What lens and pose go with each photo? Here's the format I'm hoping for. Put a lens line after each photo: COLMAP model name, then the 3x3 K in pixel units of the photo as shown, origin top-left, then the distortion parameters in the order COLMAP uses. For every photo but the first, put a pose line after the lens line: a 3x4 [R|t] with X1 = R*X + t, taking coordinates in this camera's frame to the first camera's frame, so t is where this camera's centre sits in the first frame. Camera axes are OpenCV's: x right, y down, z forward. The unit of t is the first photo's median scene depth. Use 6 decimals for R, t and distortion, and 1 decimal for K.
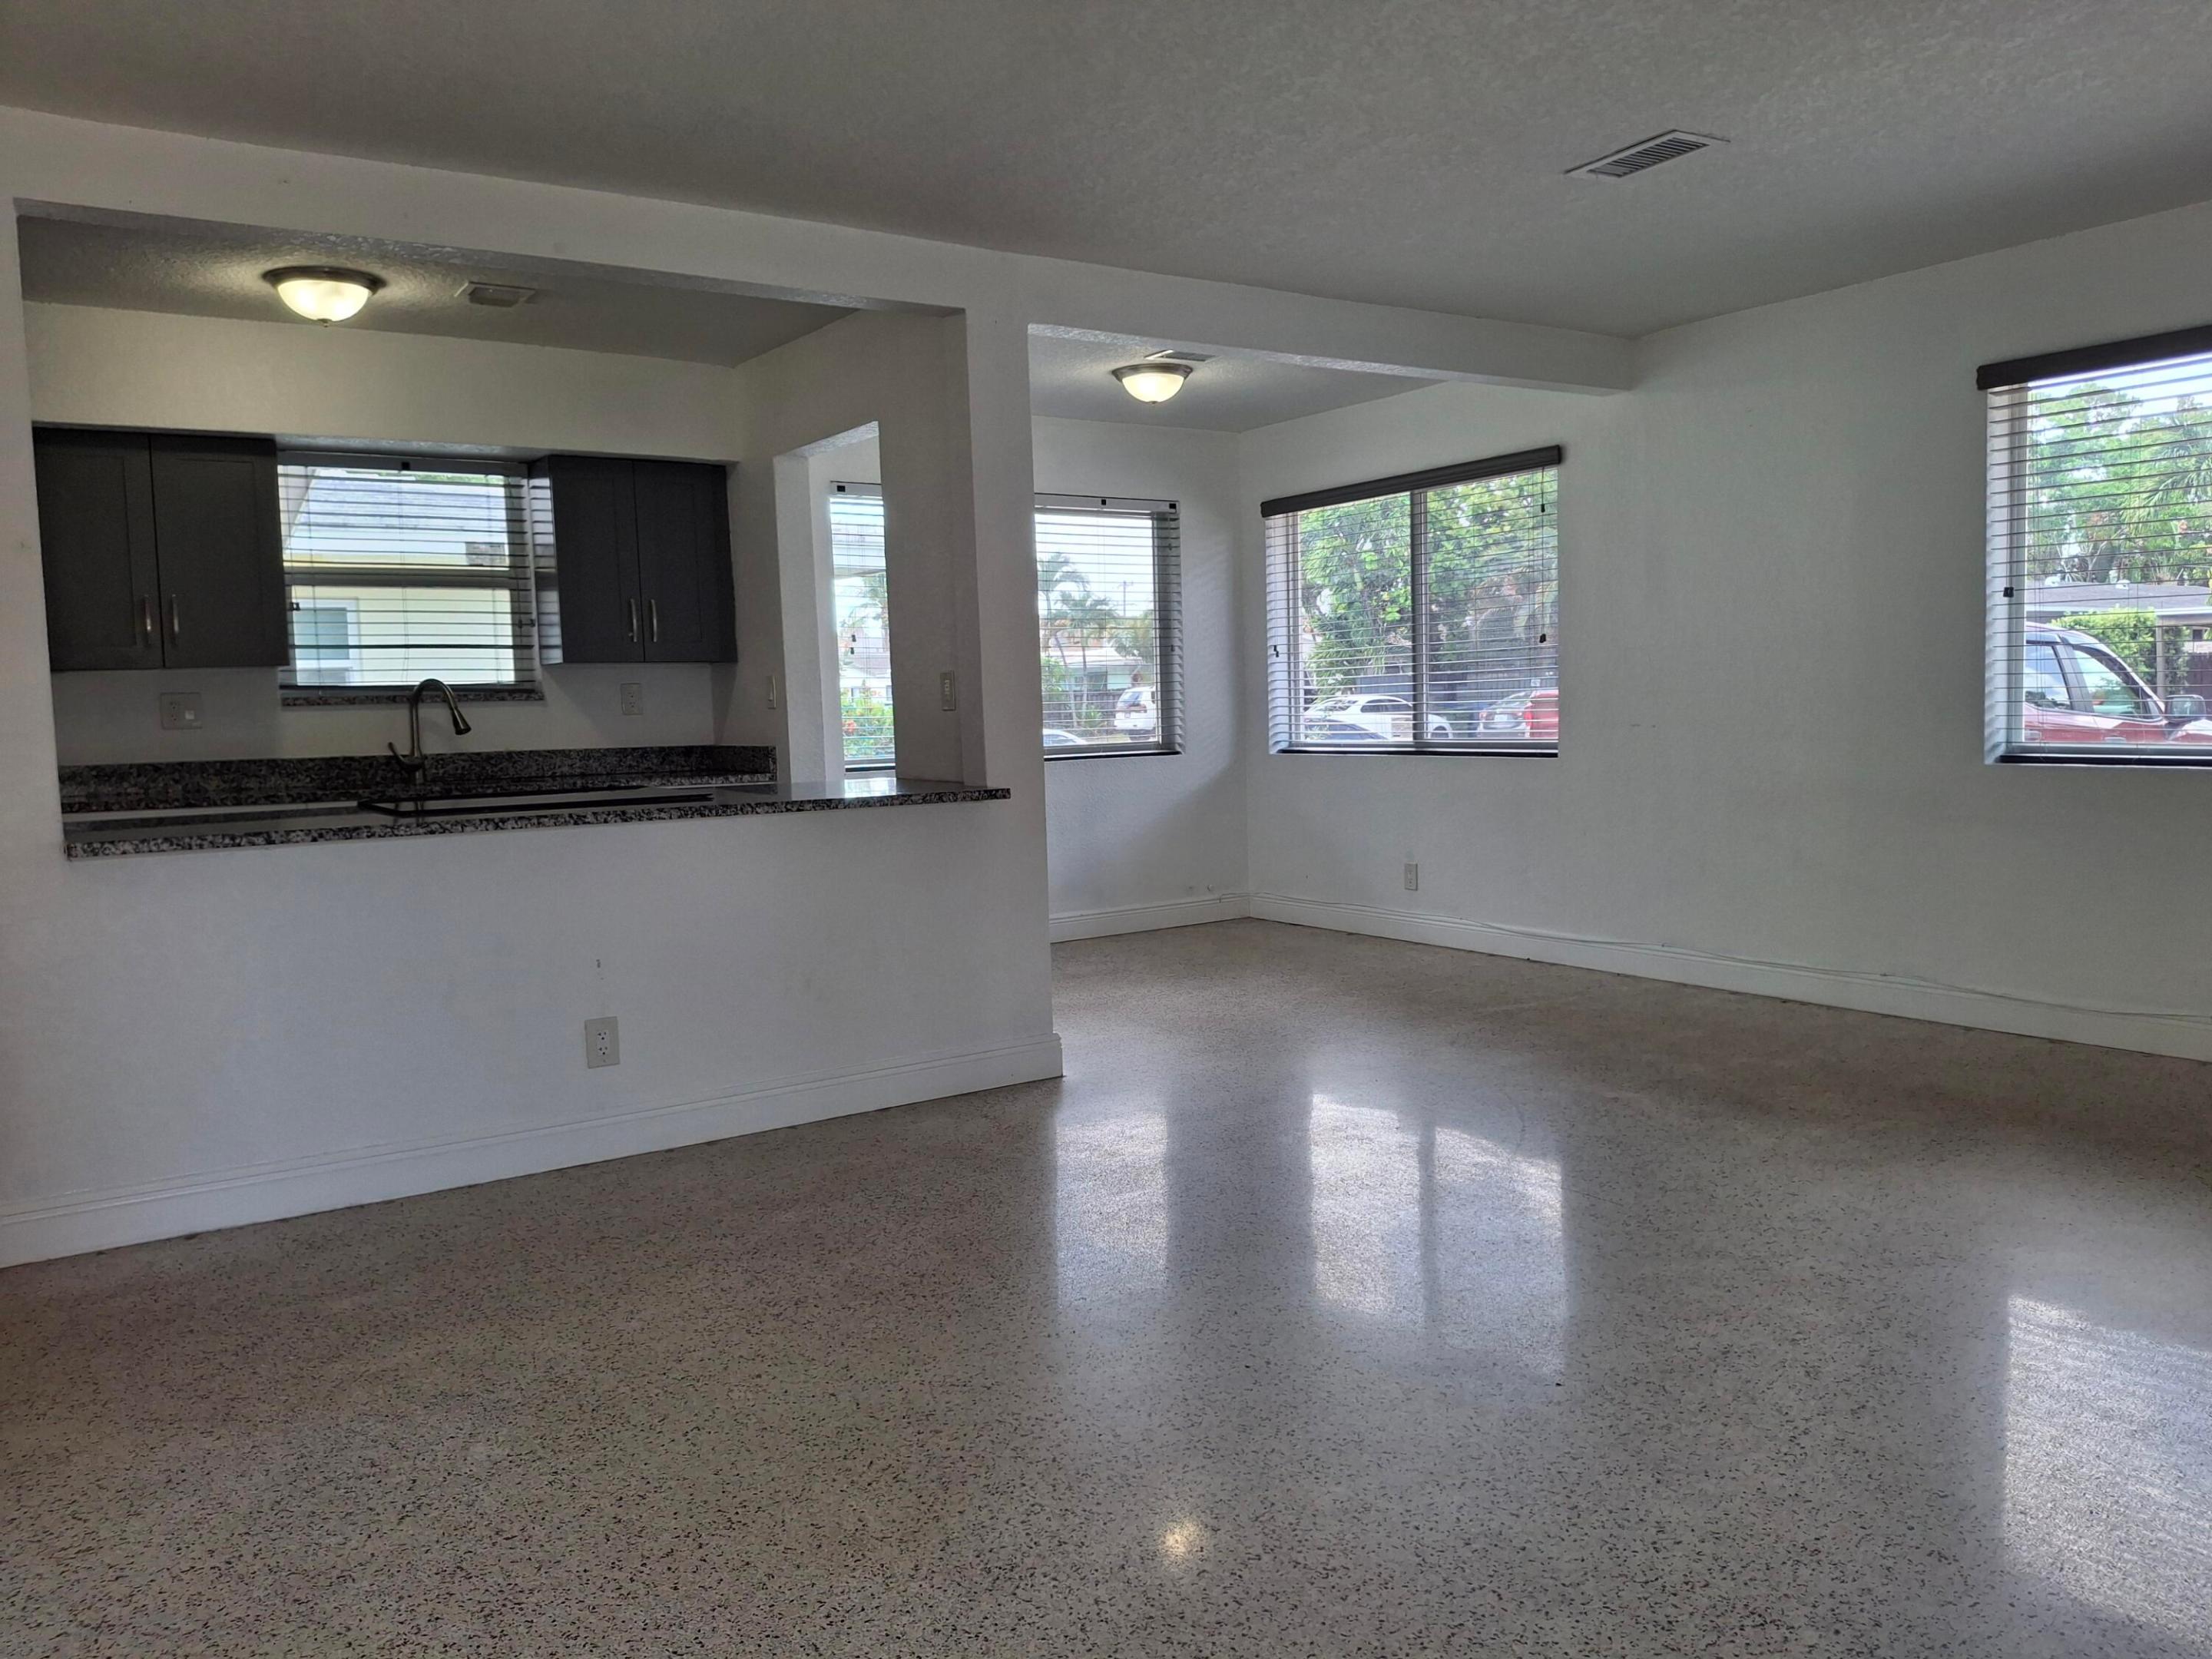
lens RADIAL K [[1676.2, 0, 1184.3], [0, 1676.2, 858.8], [0, 0, 1]] dist [0.090523, -0.189933]
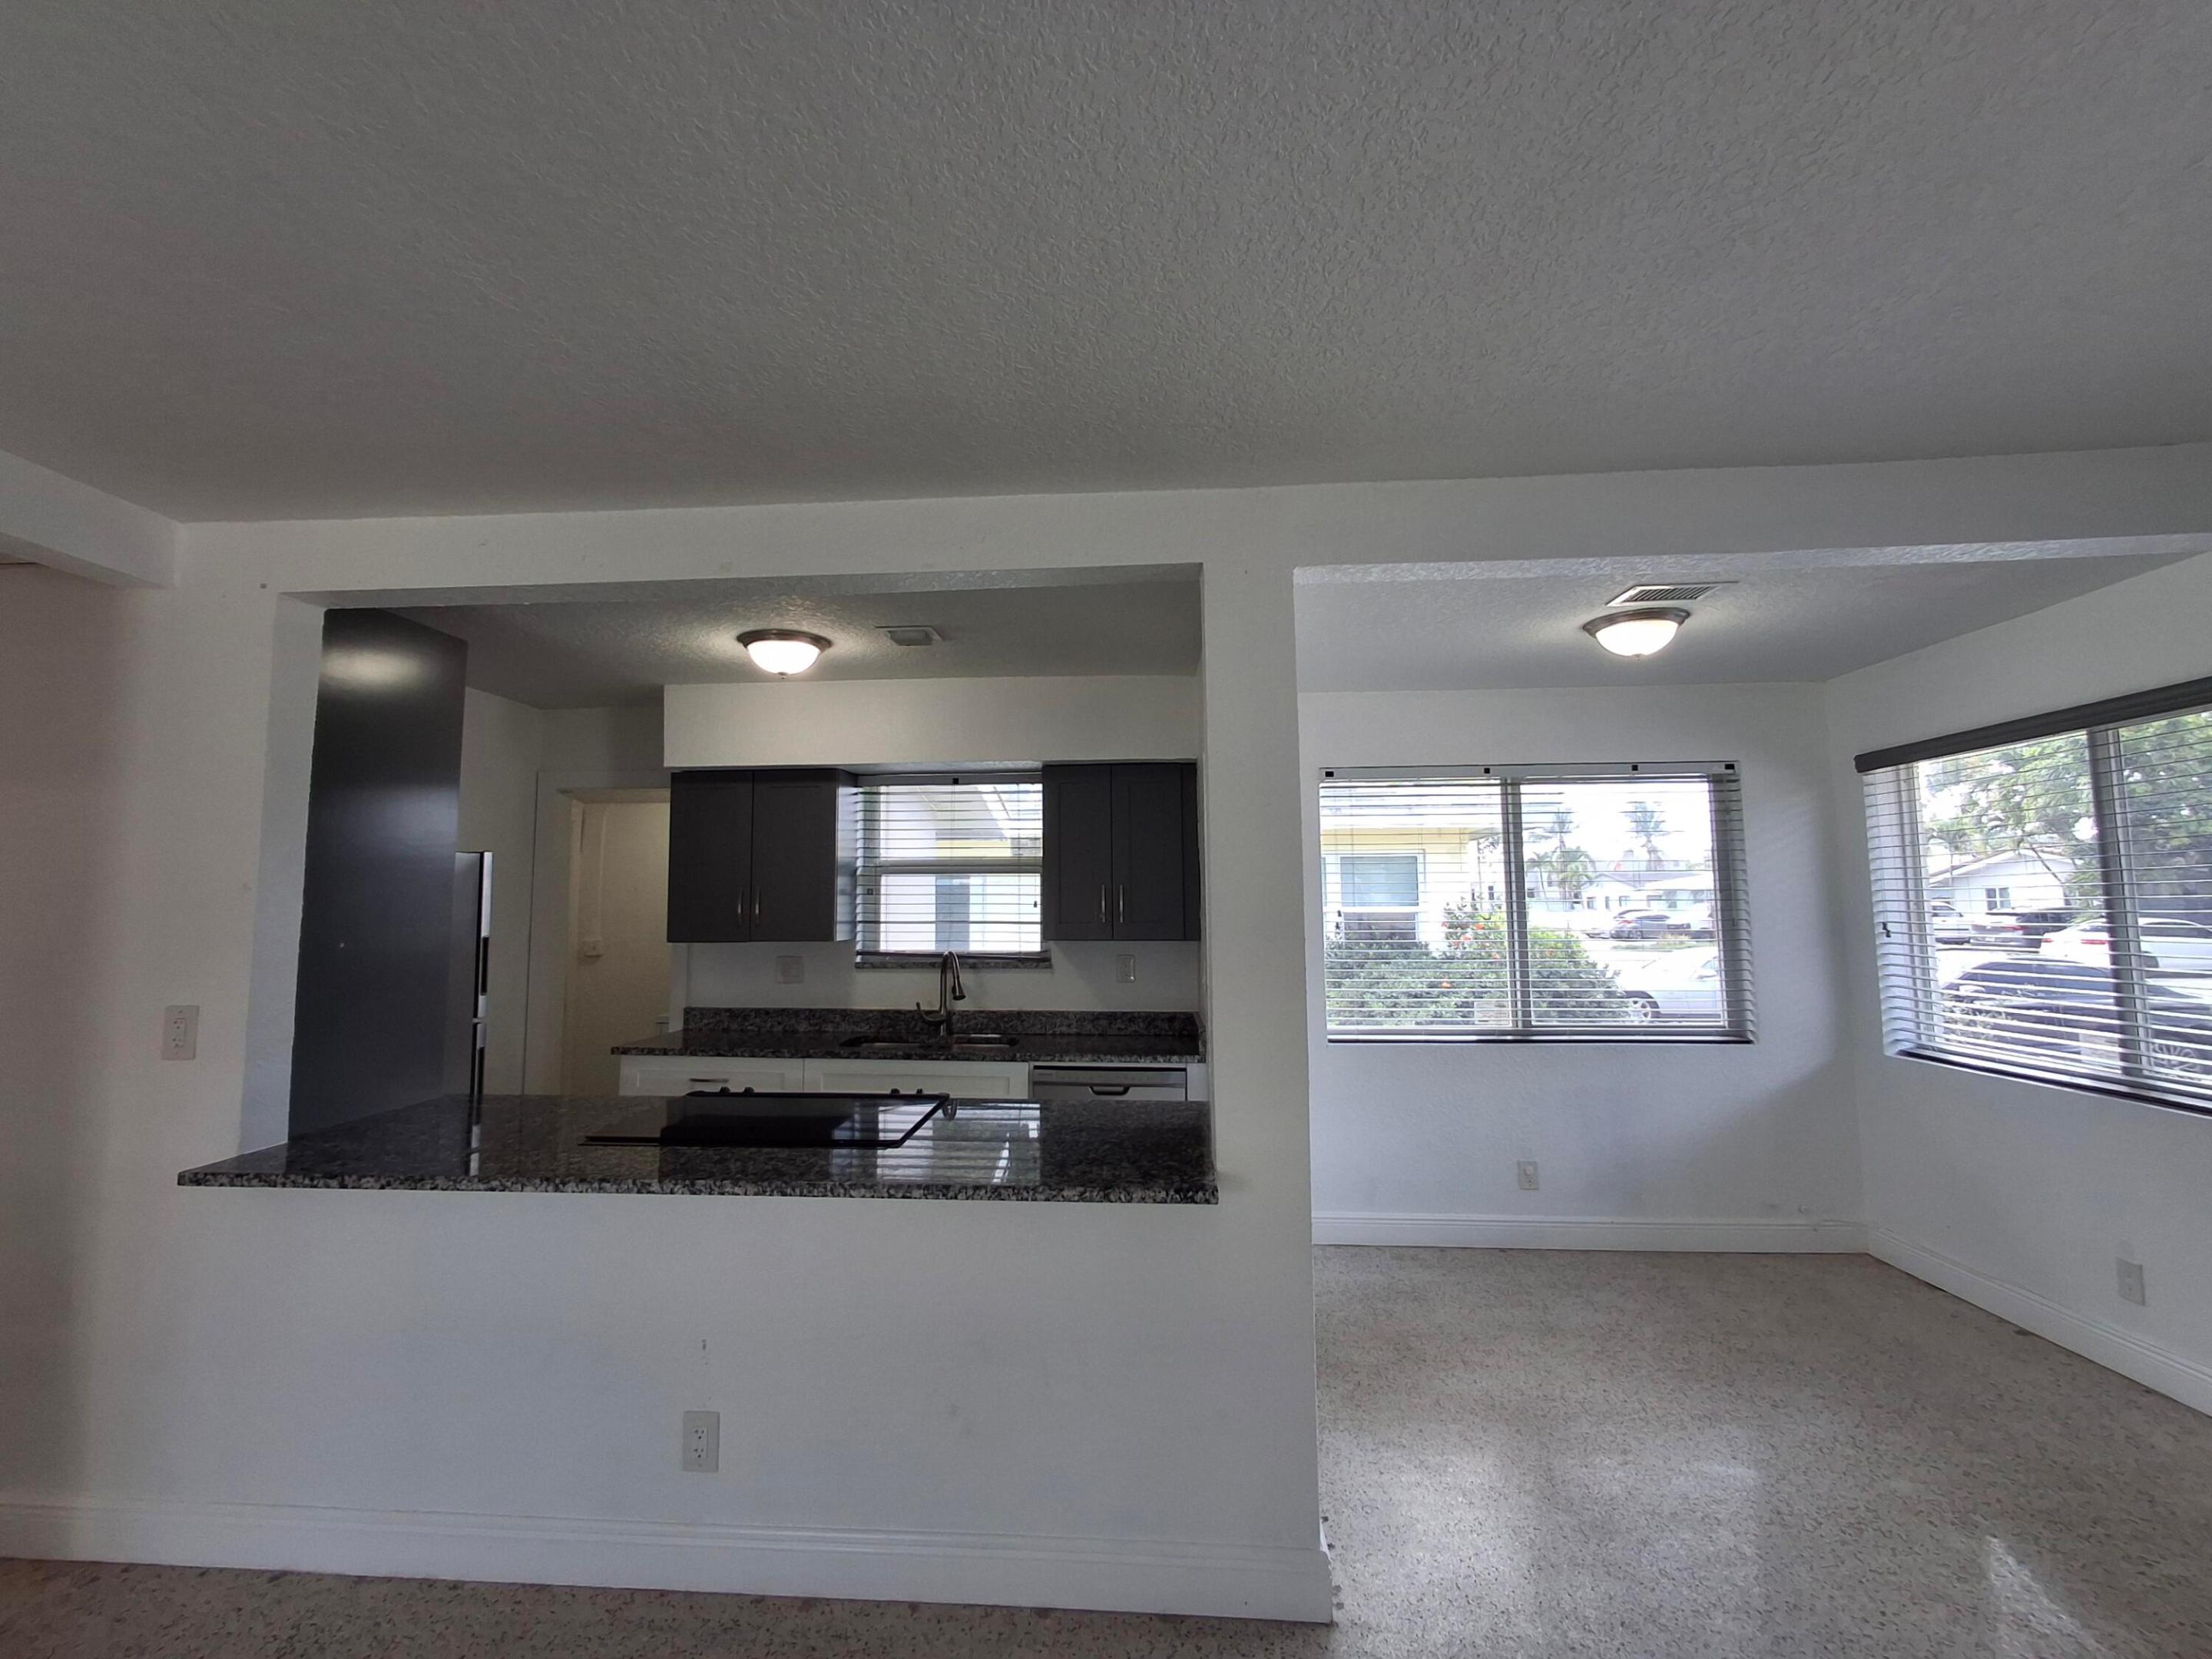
lens RADIAL K [[1028.3, 0, 1076.4], [0, 1028.3, 800.7], [0, 0, 1]] dist [-0.001086, -0.000251]
pose [[0.761368, -0.042756, -0.646908, 0.138434], [-0.077544, 0.984654, -0.156342, -0.130694], [0.643665, 0.169197, 0.746369, 0.609047]]
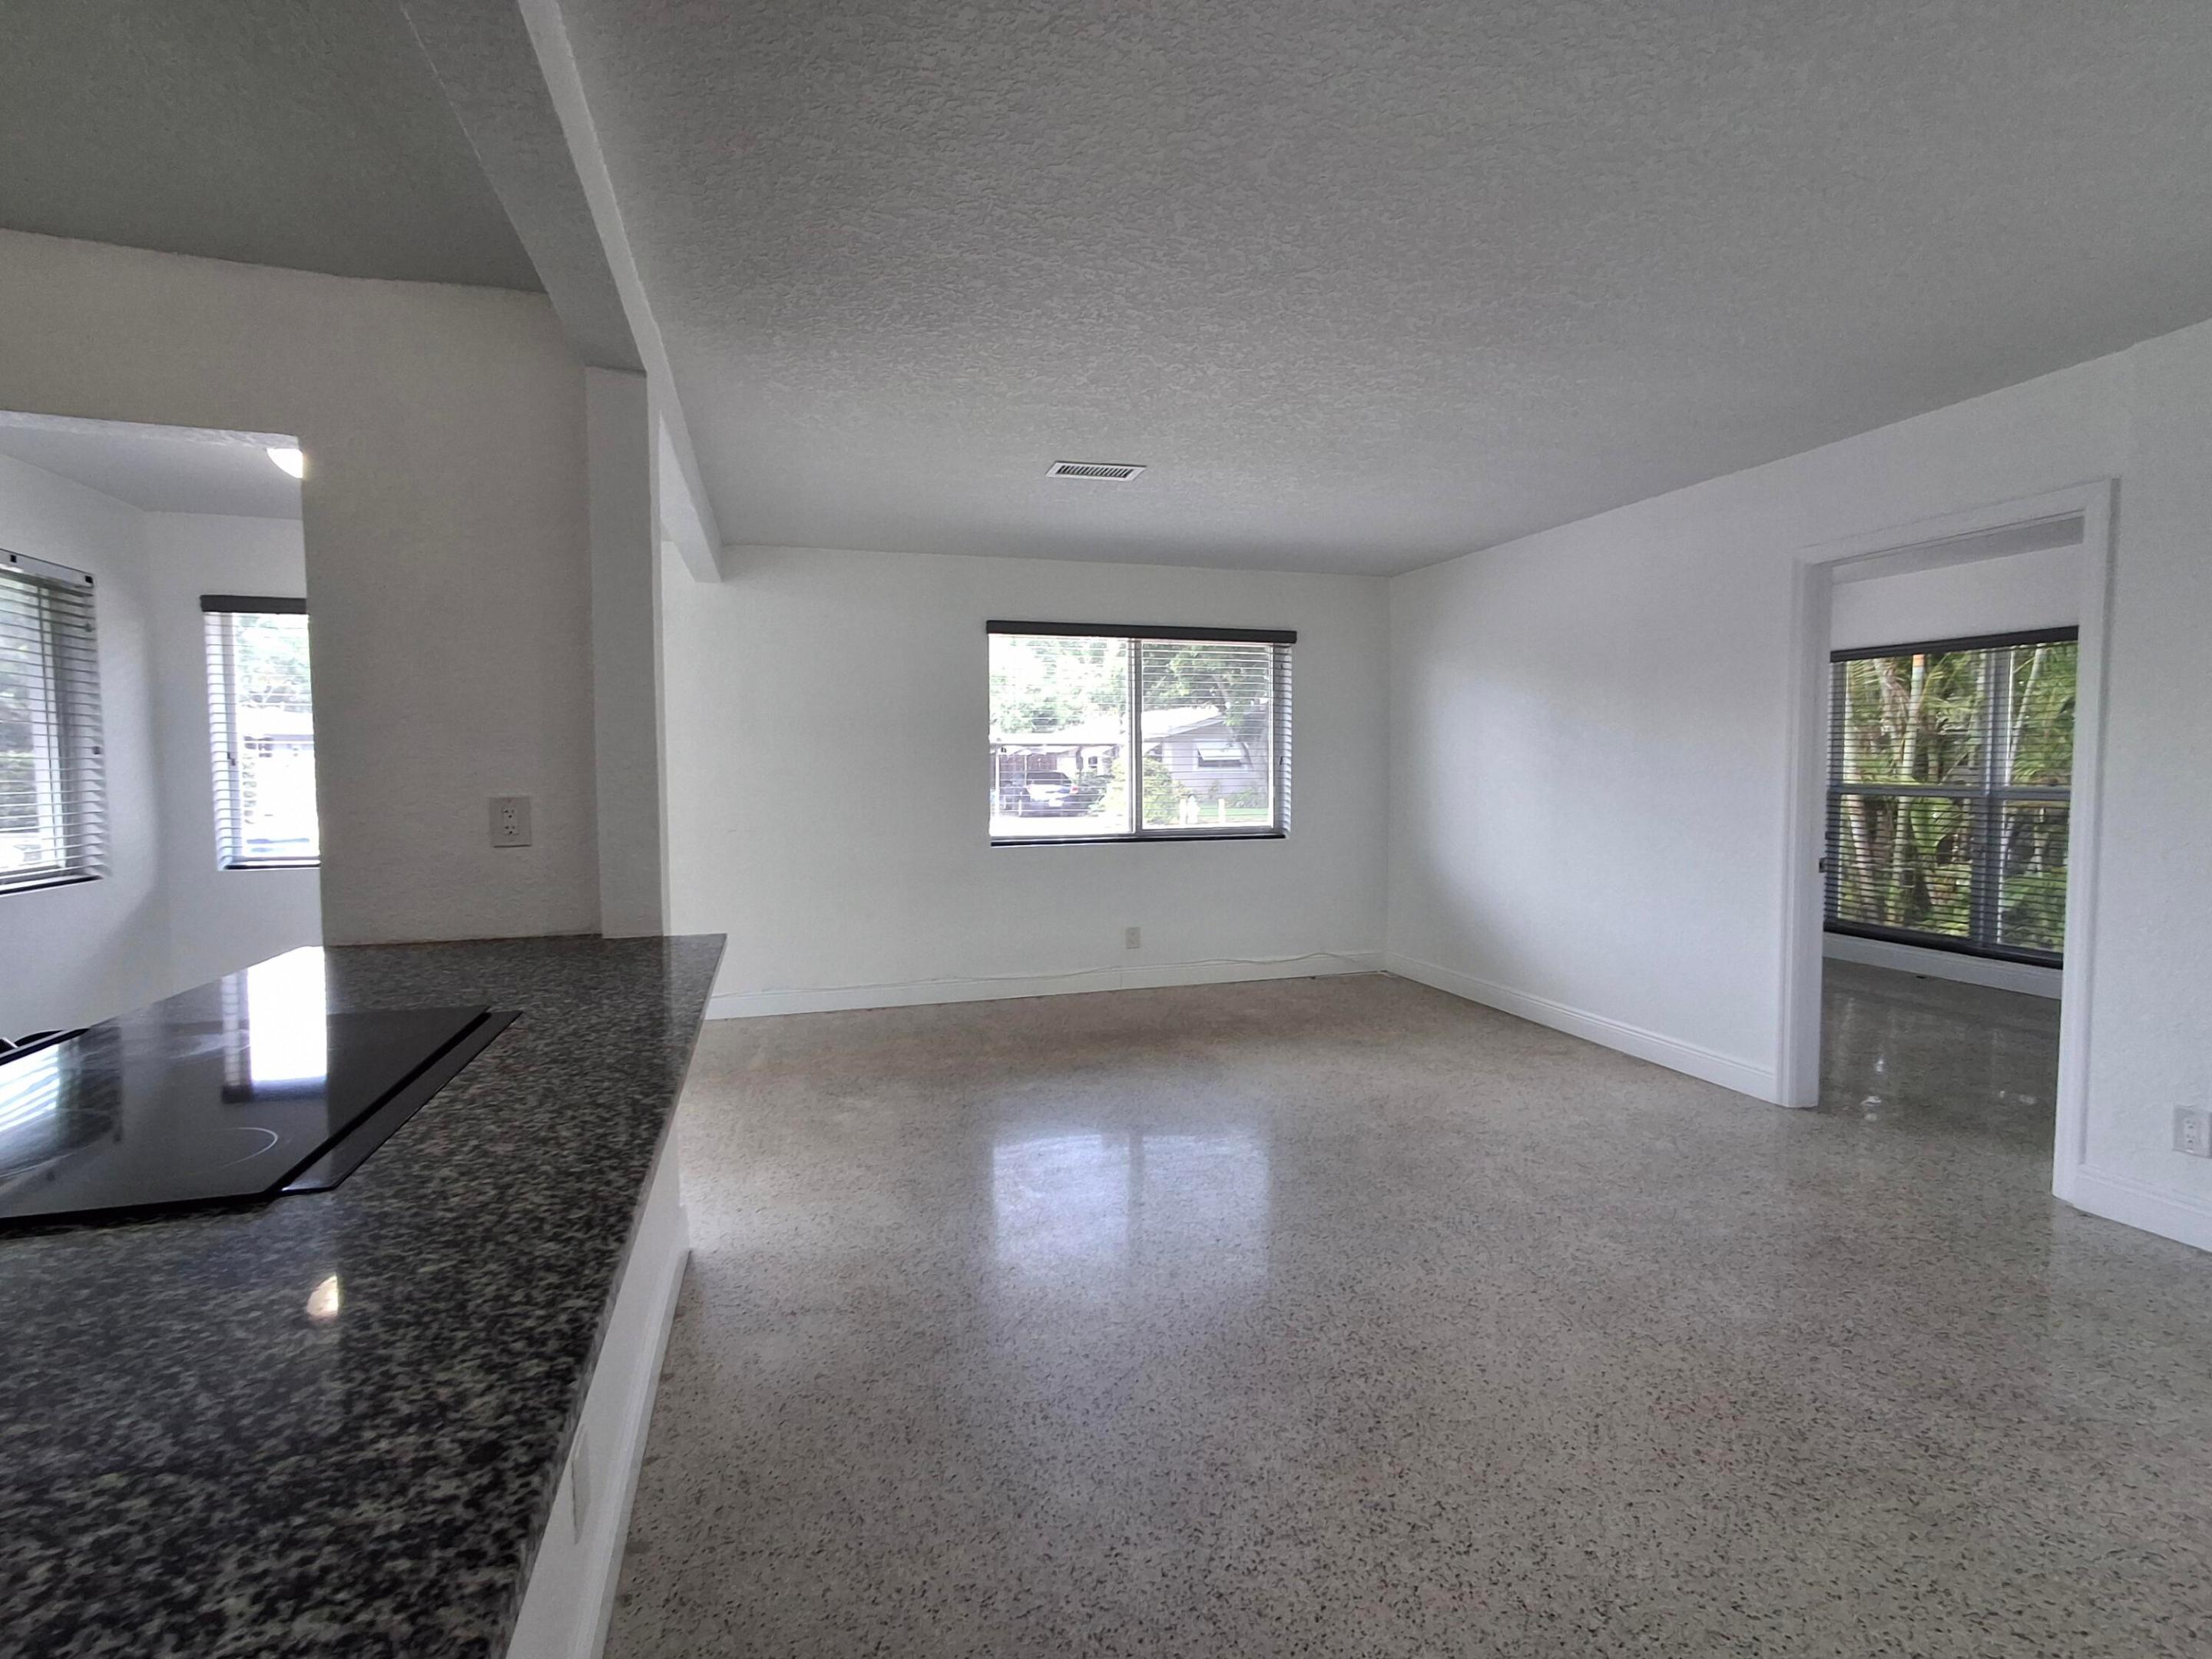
lens RADIAL K [[998.3, 0, 1106.0], [0, 998.3, 829.5], [0, 0, 1]] dist [-0.000391, -0.000345]
pose [[0.315679, -0.035032, 0.948219, -0.532324], [0.085768, 0.996281, 0.008254, -0.083064], [-0.944982, 0.078721, 0.317510, 0.644319]]
